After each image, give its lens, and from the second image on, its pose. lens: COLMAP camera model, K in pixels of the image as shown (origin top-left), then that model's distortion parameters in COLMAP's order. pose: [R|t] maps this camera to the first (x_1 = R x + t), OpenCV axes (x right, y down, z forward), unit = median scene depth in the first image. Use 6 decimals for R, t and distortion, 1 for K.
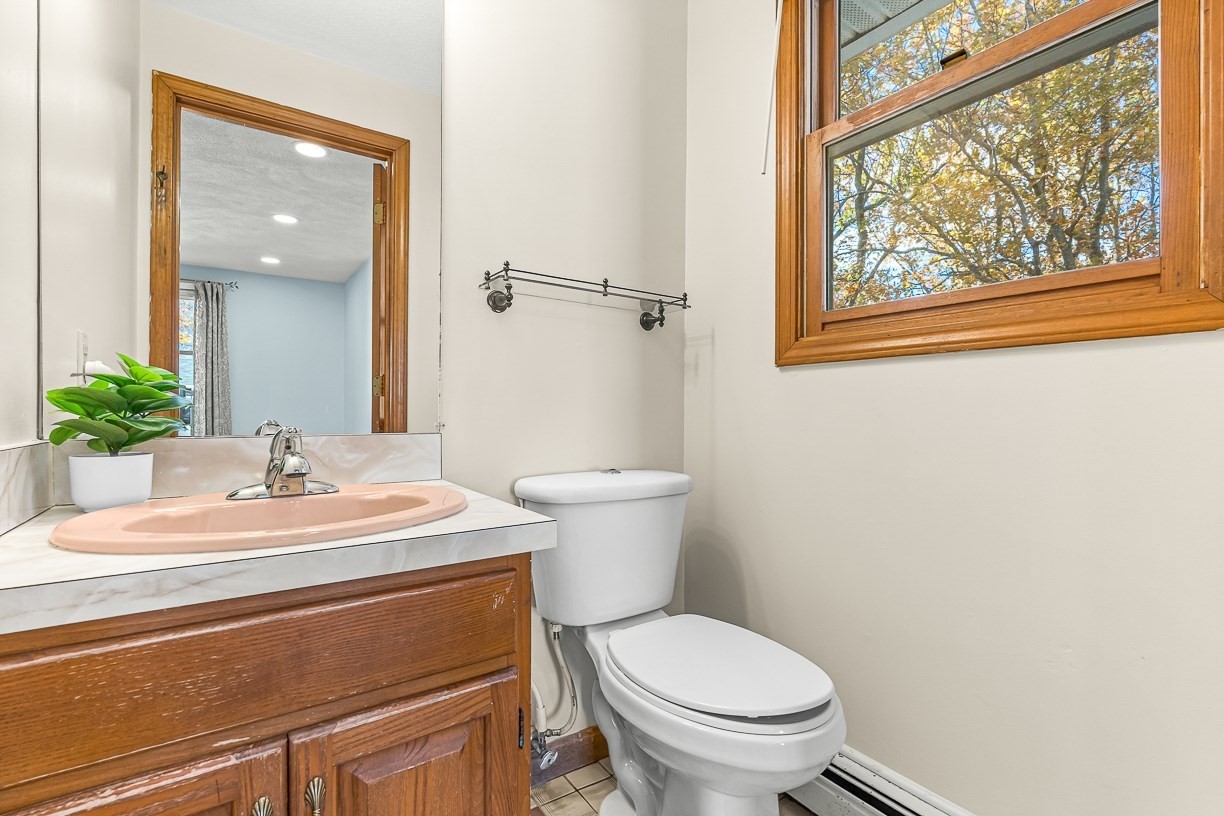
lens RADIAL K [[548.2, 0, 611.8], [0, 548.2, 411.7], [0, 0, 1]] dist [-0.000814, -0.000001]
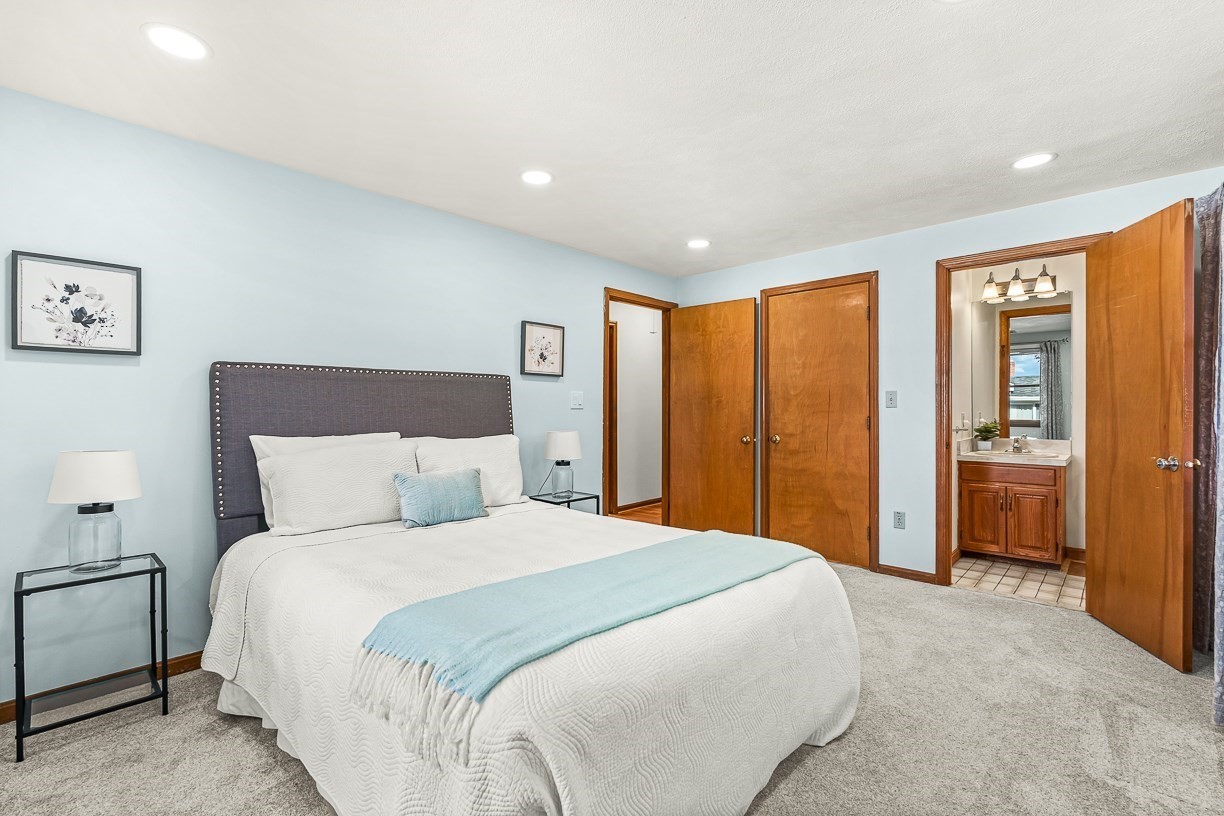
lens RADIAL K [[548.2, 0, 604.4], [0, 548.2, 410.1], [0, 0, 1]] dist [-0.000814, -0.000001]
pose [[0.195109, -0.002125, -0.980779, 2.209273], [0.007486, 0.999972, -0.000677, -0.150895], [0.980753, -0.007210, 0.195120, -2.251003]]
